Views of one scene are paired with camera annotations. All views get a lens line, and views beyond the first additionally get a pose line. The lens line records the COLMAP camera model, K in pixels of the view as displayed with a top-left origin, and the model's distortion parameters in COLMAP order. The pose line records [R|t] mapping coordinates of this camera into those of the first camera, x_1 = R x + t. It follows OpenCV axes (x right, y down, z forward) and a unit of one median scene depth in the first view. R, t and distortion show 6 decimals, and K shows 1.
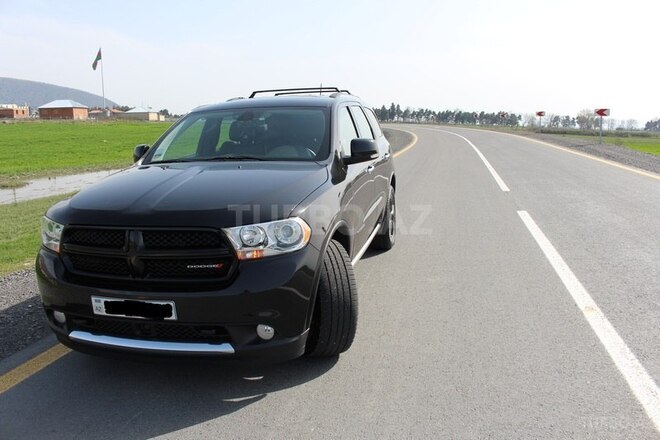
lens RADIAL K [[543.4, 0, 331.7], [0, 543.4, 215.9], [0, 0, 1]] dist [-0.159096, 0.124252]
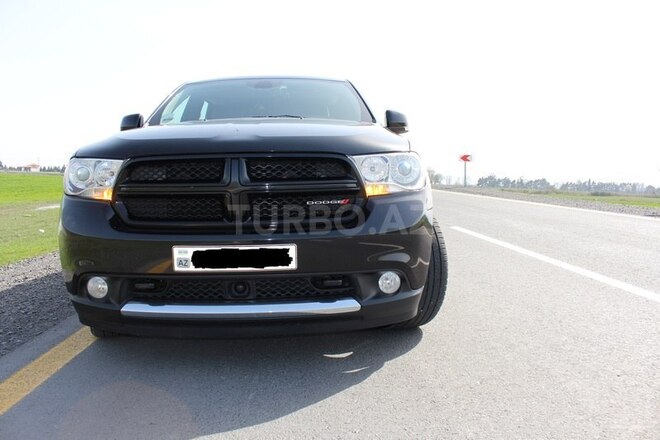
lens RADIAL K [[543.4, 0, 331.8], [0, 543.4, 223.9], [0, 0, 1]] dist [-0.159096, 0.124252]
pose [[0.963451, -0.009079, 0.267732, -0.310544], [0.032352, 0.996054, -0.082645, 0.133823], [-0.265925, 0.088286, 0.959942, 0.140160]]
